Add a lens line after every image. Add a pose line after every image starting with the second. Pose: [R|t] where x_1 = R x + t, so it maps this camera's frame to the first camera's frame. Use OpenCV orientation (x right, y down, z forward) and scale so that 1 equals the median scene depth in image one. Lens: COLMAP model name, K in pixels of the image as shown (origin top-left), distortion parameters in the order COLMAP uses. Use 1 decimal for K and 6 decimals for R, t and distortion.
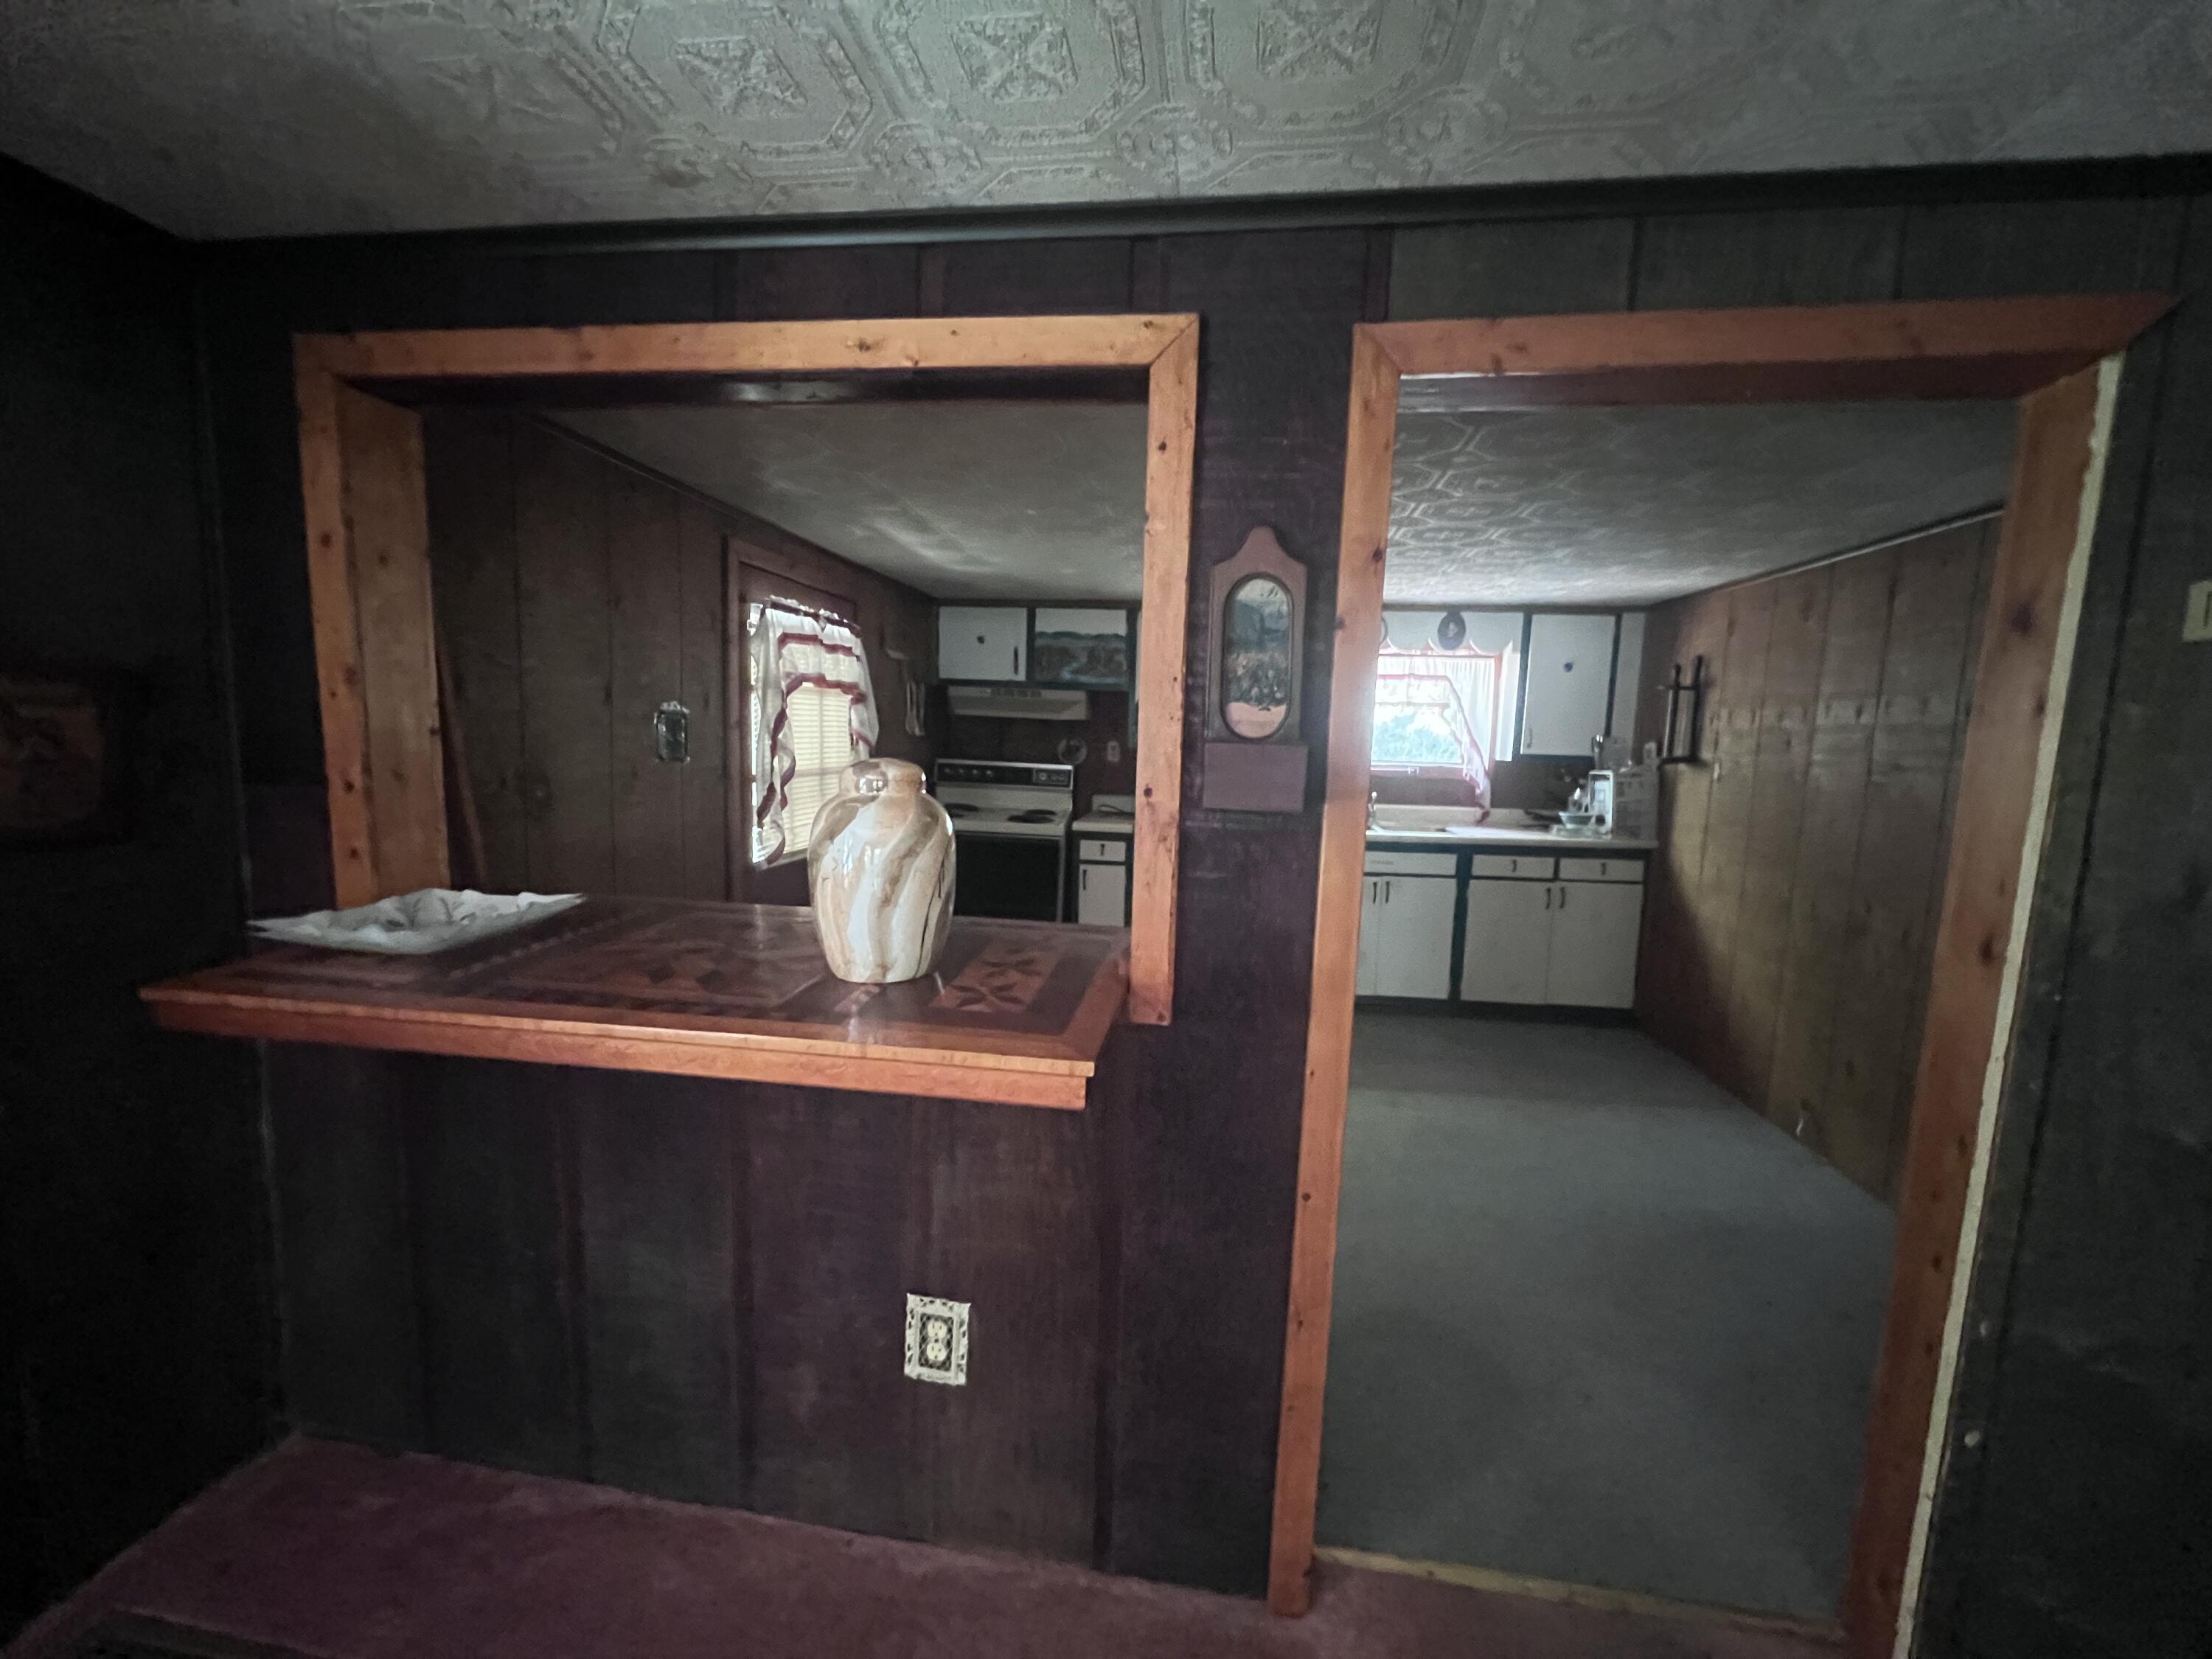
lens RADIAL K [[882.1, 0, 1110.8], [0, 882.1, 833.8], [0, 0, 1]] dist [-0.001020, 0.000422]
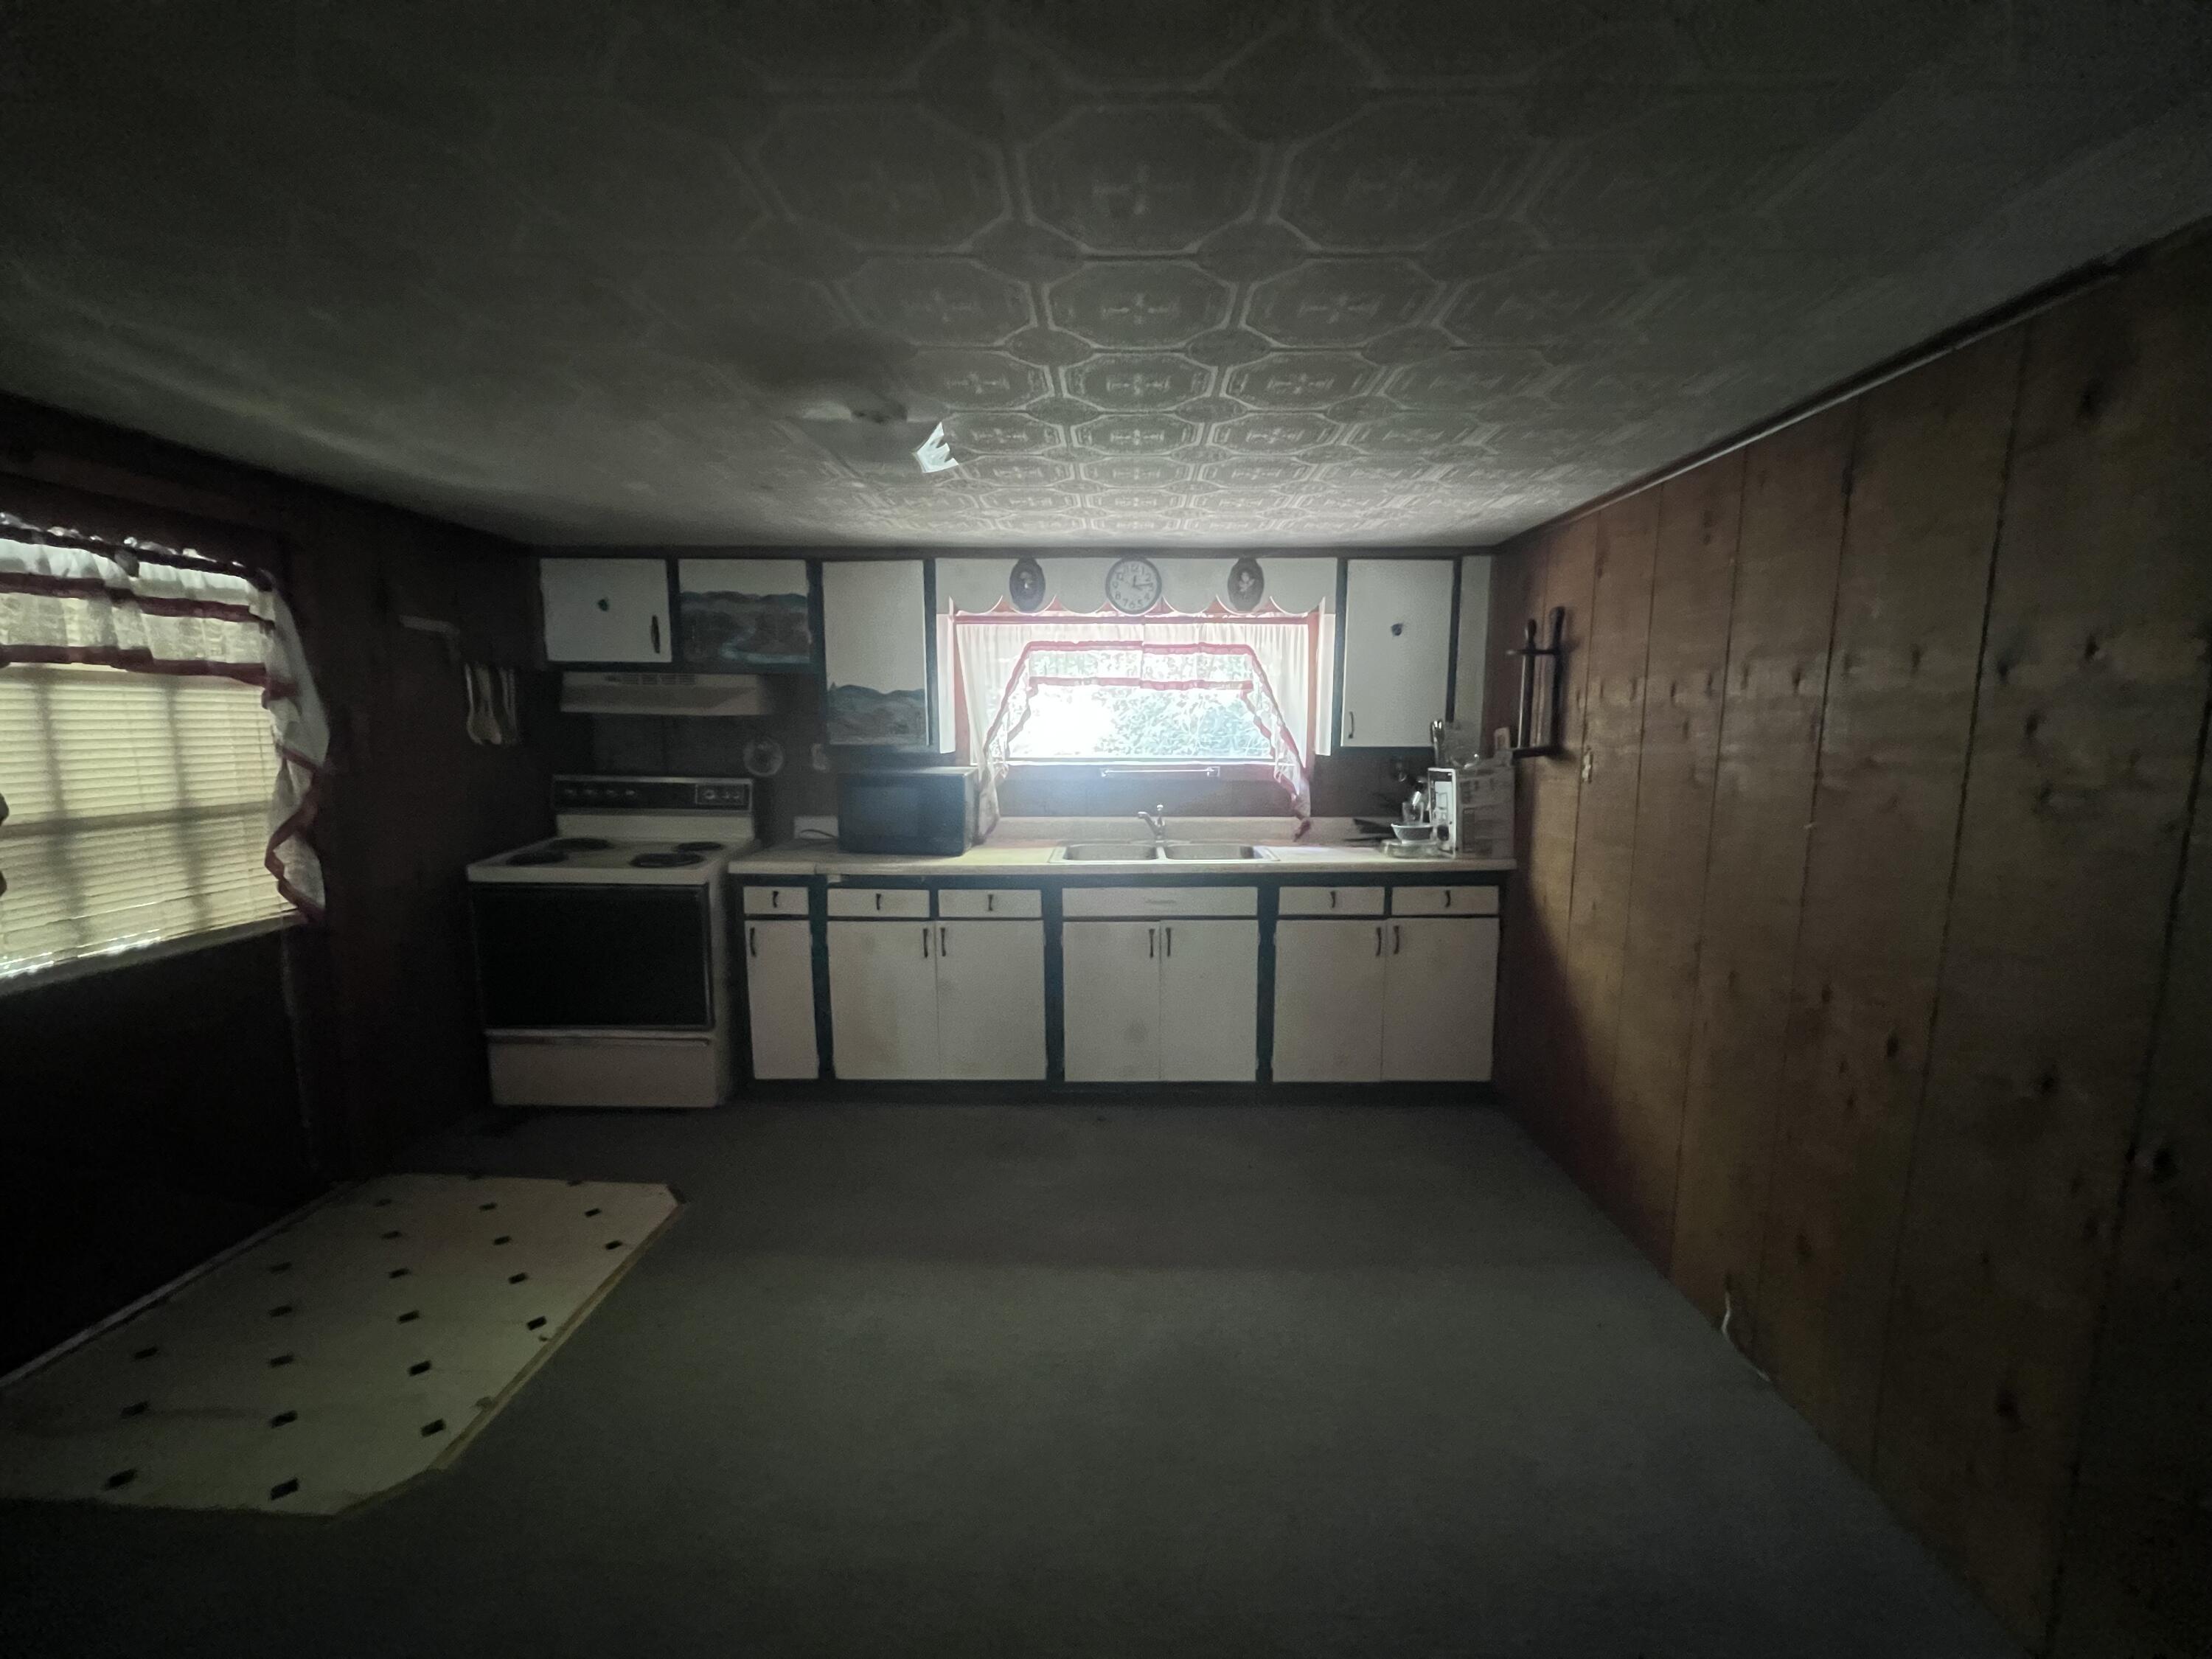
lens RADIAL K [[882.1, 0, 1110.8], [0, 882.1, 833.8], [0, 0, 1]] dist [-0.001020, 0.000422]
pose [[0.993289, -0.038545, 0.109049, 0.196676], [0.037407, 0.999222, 0.012461, -0.035655], [-0.109444, -0.008298, 0.993958, 0.291109]]
